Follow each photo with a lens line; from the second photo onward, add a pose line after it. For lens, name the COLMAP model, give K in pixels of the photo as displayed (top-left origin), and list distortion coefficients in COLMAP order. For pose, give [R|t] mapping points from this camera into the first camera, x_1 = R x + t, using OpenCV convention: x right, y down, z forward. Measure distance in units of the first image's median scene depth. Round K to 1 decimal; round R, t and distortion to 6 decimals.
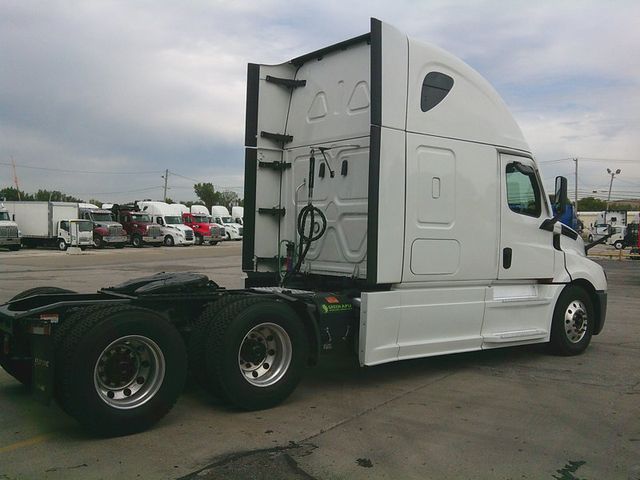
lens RADIAL K [[653.0, 0, 302.6], [0, 653.0, 241.6], [0, 0, 1]] dist [0.109298, -0.182254]
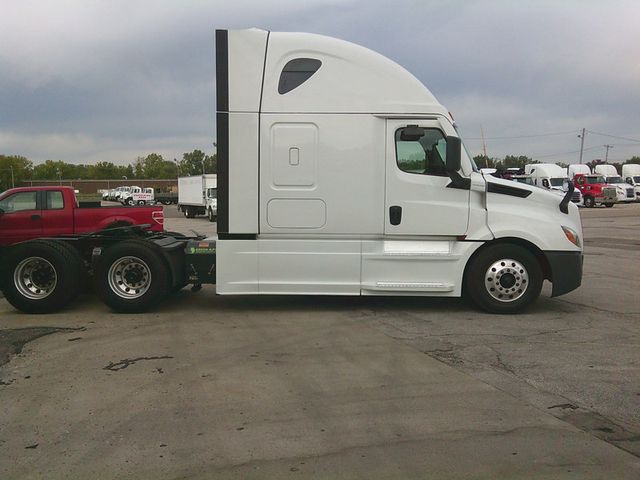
lens RADIAL K [[653.0, 0, 302.6], [0, 653.0, 241.6], [0, 0, 1]] dist [0.109298, -0.182254]
pose [[0.785793, 0.026822, -0.617908, 0.866559], [0.007002, 0.998609, 0.052252, 0.010804], [0.618450, -0.045385, 0.784513, 0.050744]]
